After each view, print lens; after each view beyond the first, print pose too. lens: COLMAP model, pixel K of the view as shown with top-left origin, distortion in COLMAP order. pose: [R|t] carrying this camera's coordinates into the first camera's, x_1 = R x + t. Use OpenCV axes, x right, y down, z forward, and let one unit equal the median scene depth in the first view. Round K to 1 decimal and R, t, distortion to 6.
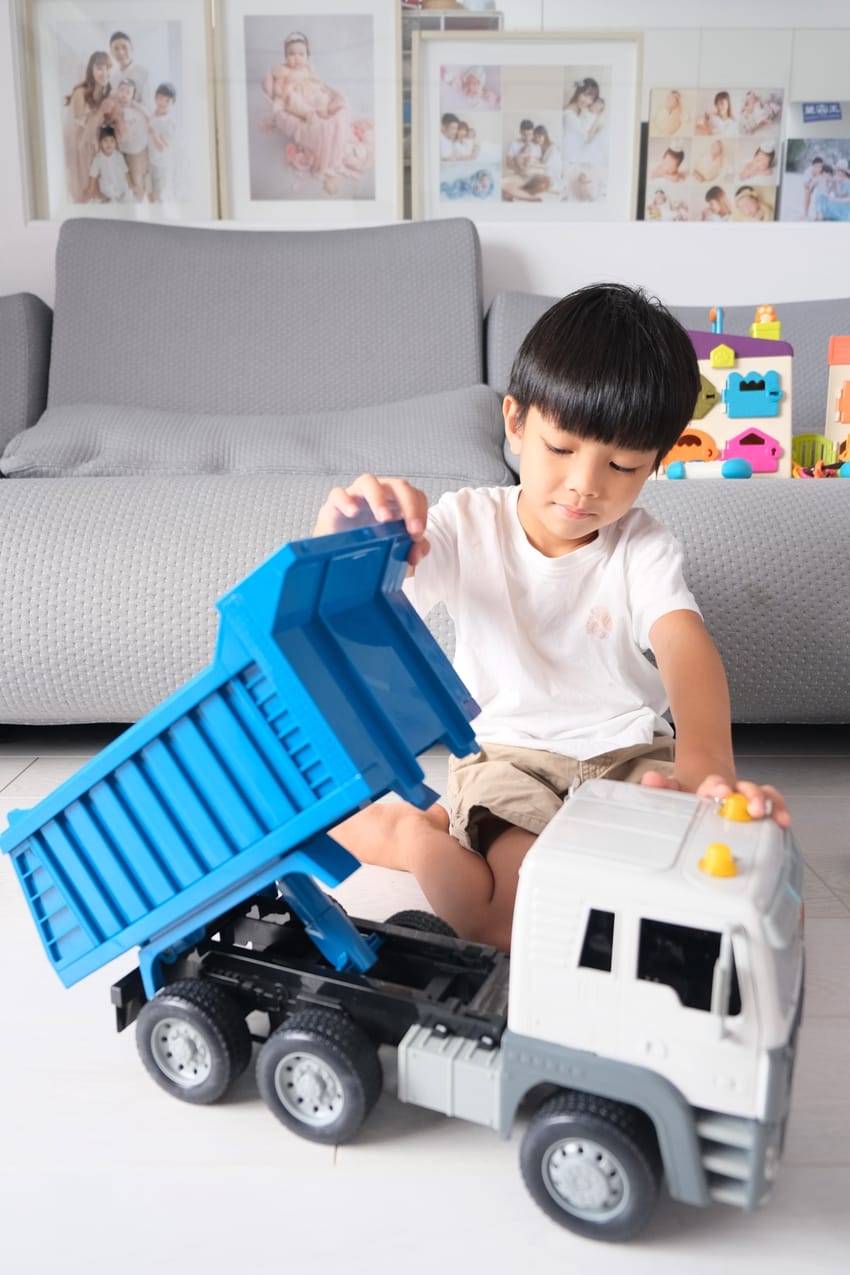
lens RADIAL K [[995.4, 0, 407.7], [0, 995.4, 636.7], [0, 0, 1]] dist [-0.019018, 0.015901]
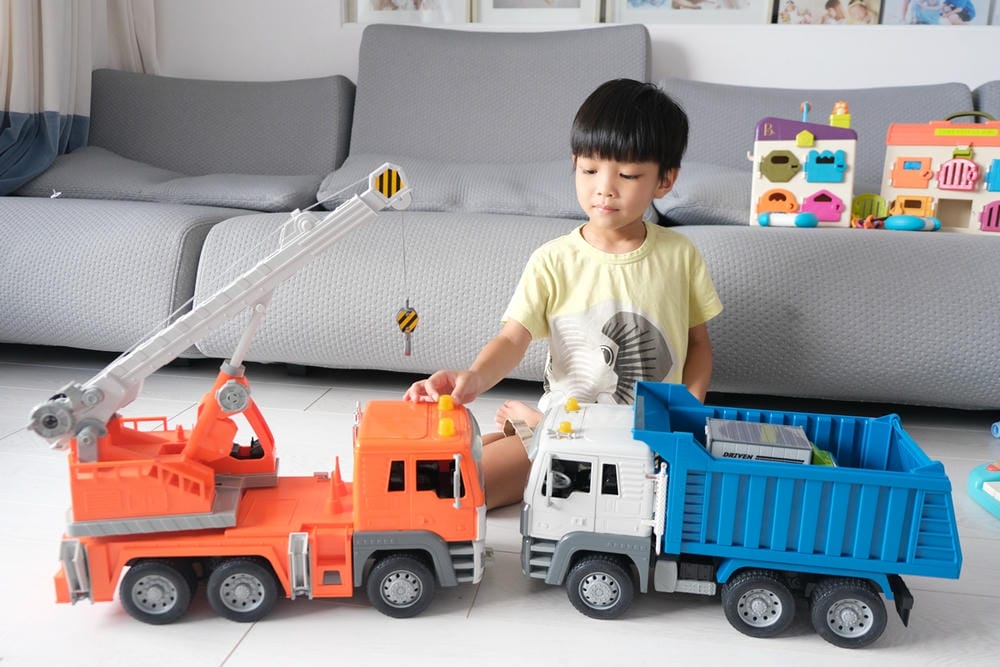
lens RADIAL K [[780.7, 0, 507.0], [0, 780.7, 336.3], [0, 0, 1]] dist [-0.019018, 0.015901]
pose [[0.987719, 0.059108, -0.144630, 0.052975], [-0.053220, 0.997602, 0.044253, -0.019311], [0.146899, -0.036012, 0.988496, -0.125698]]
